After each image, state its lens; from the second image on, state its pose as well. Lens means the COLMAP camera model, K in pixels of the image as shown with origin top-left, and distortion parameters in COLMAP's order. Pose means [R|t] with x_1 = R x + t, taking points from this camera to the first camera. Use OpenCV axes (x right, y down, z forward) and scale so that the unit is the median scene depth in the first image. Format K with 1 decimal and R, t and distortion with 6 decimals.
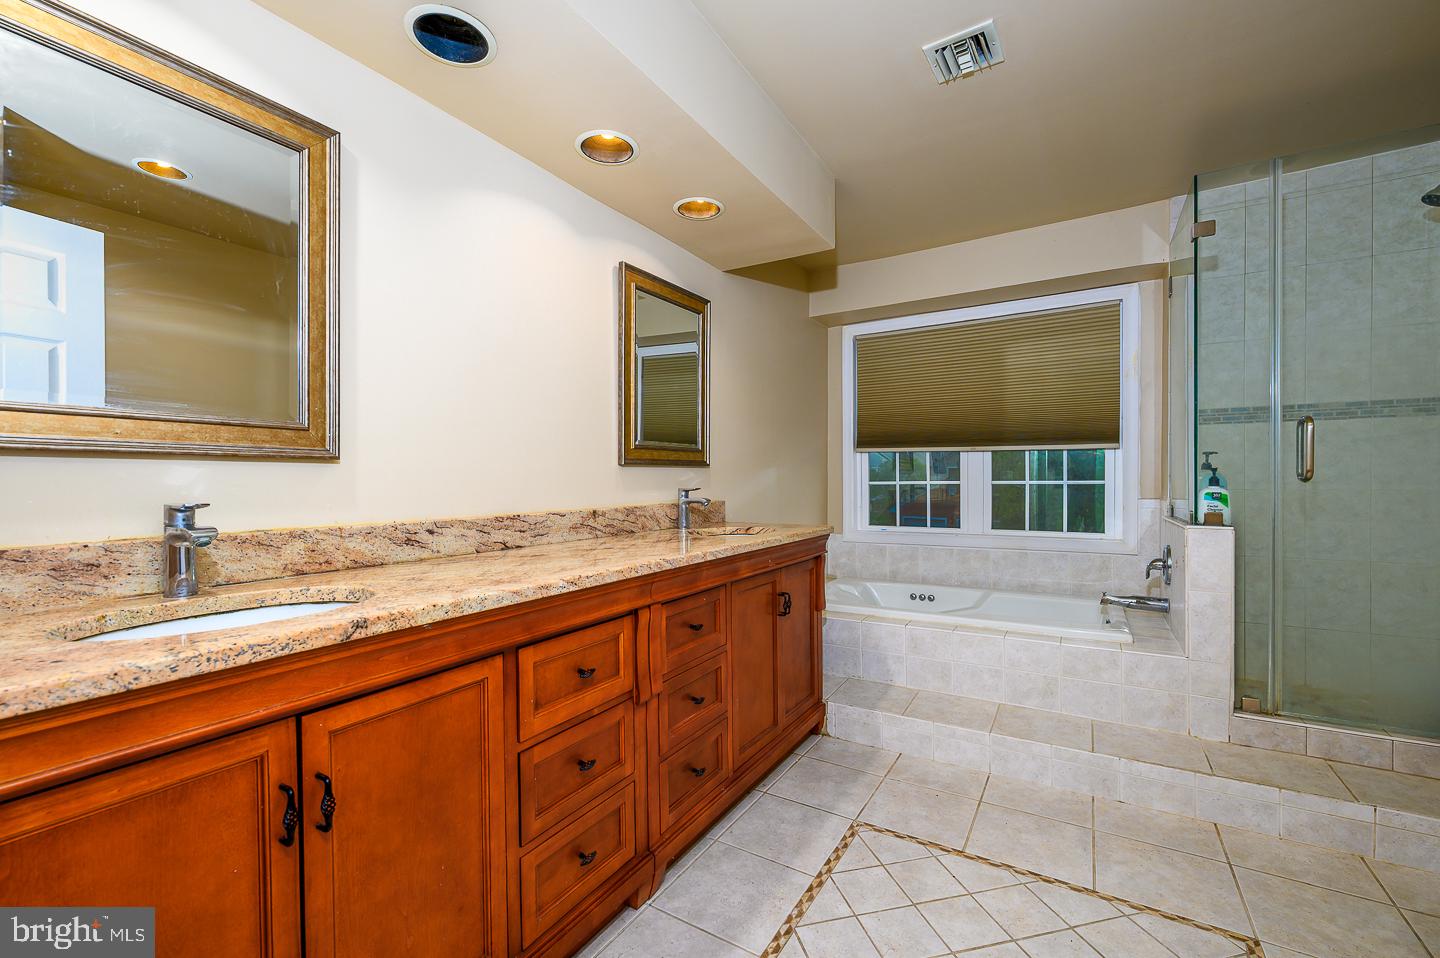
lens RADIAL K [[594.1, 0, 718.9], [0, 594.1, 484.0], [0, 0, 1]] dist [-0.001774, 0.000022]
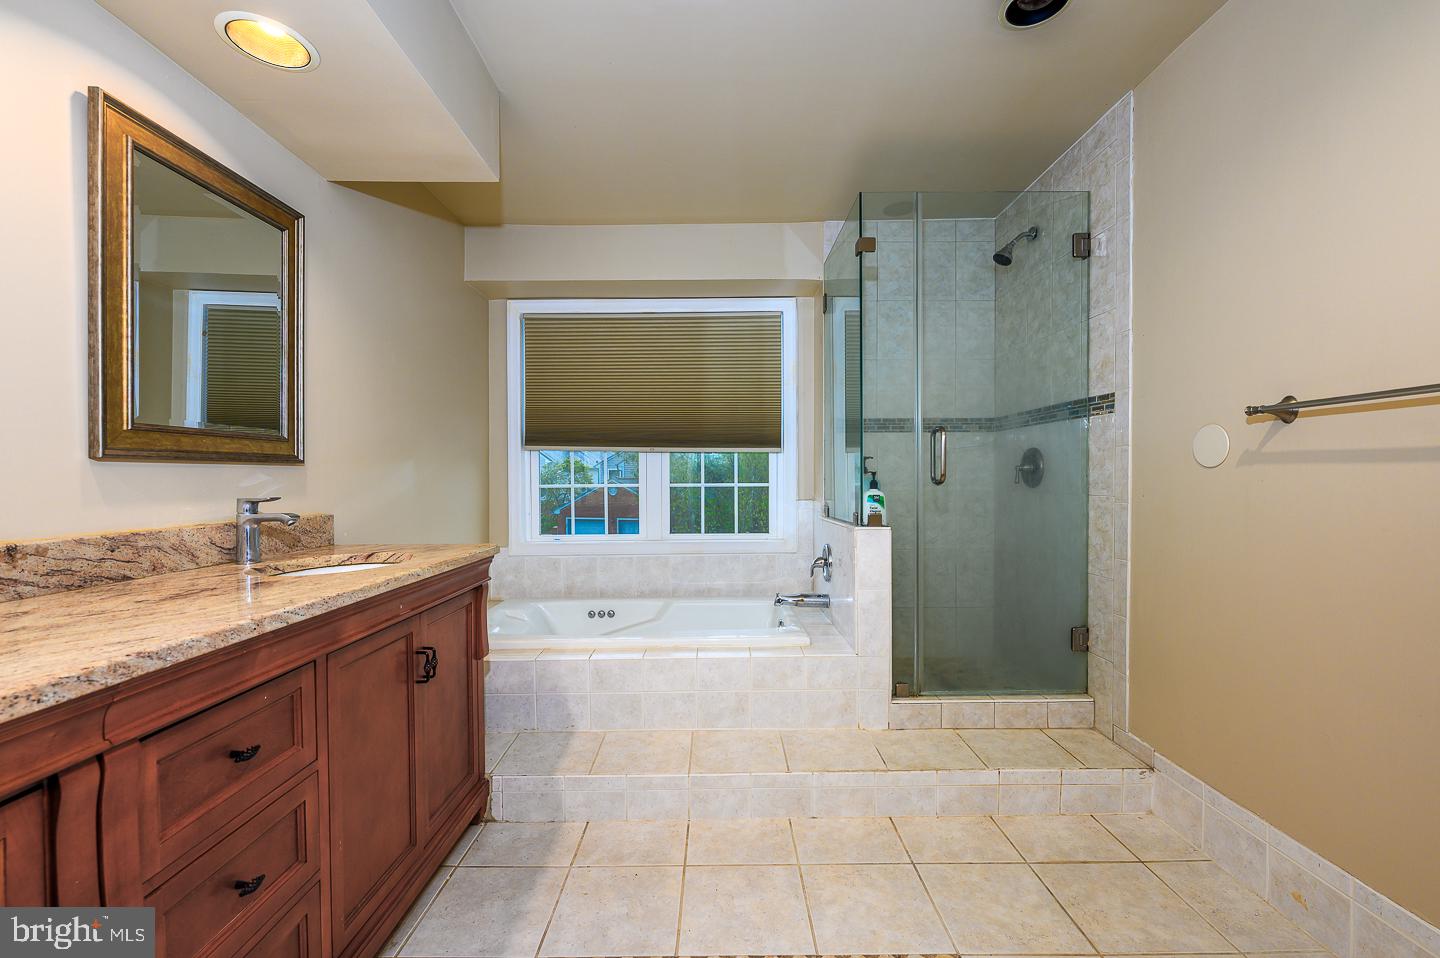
lens RADIAL K [[594.1, 0, 718.9], [0, 594.1, 484.0], [0, 0, 1]] dist [-0.001774, 0.000022]
pose [[0.850837, -0.003435, 0.525418, 0.033676], [0.004374, 0.999990, -0.000546, -0.004978], [-0.525411, 0.002762, 0.850844, 0.208979]]
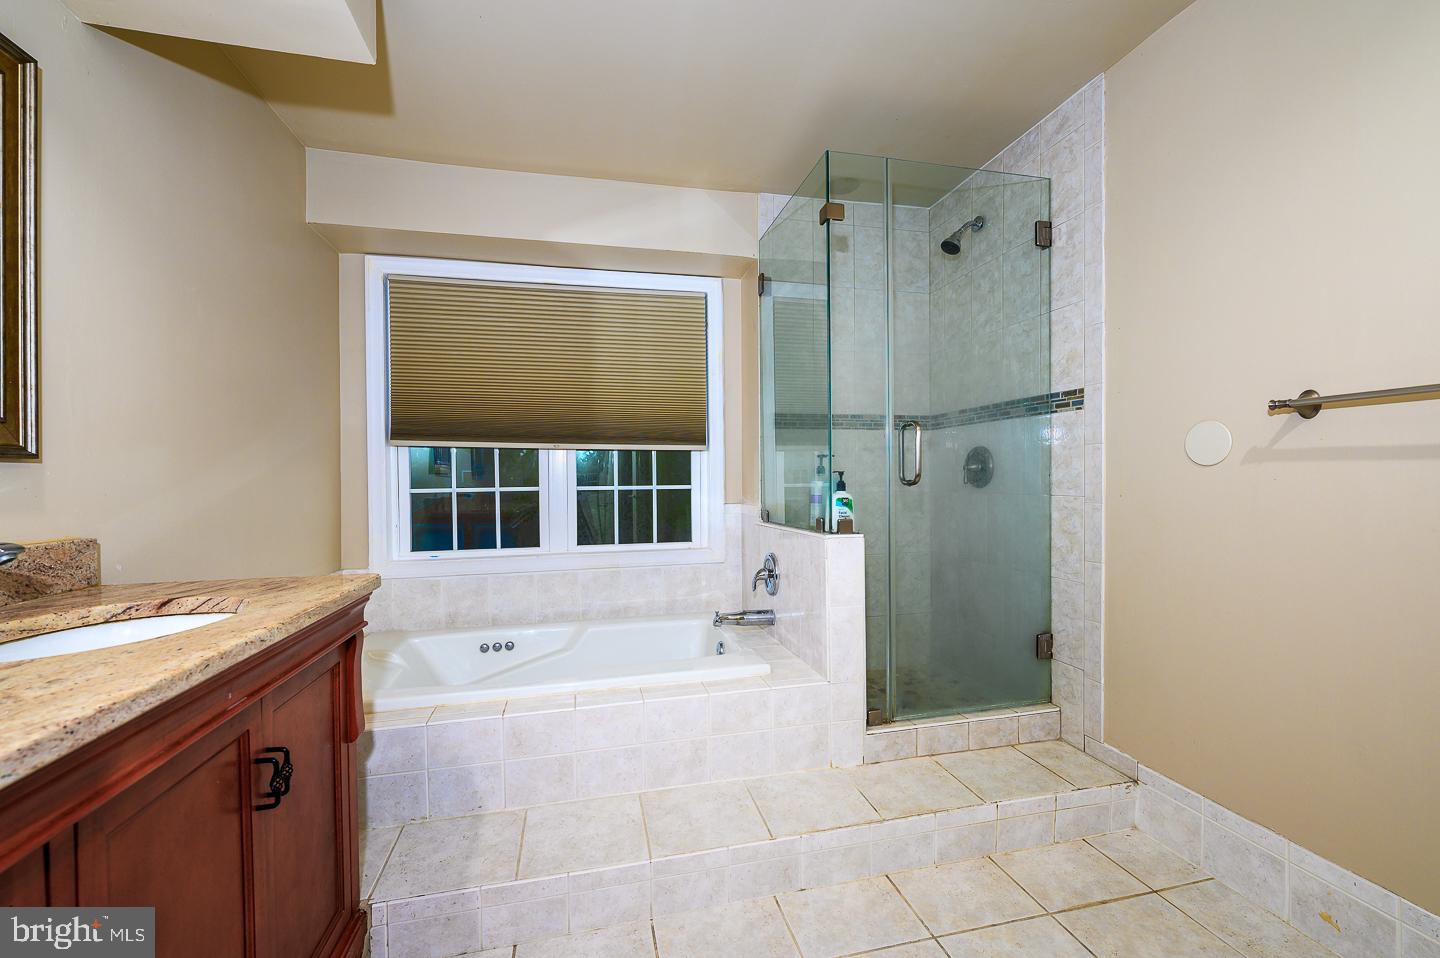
lens RADIAL K [[594.1, 0, 718.9], [0, 594.1, 484.0], [0, 0, 1]] dist [-0.001774, 0.000022]
pose [[0.710005, -0.007221, 0.704160, 0.033442], [0.011749, 0.999930, -0.001593, -0.007042], [-0.704099, 0.009405, 0.710040, 0.410528]]
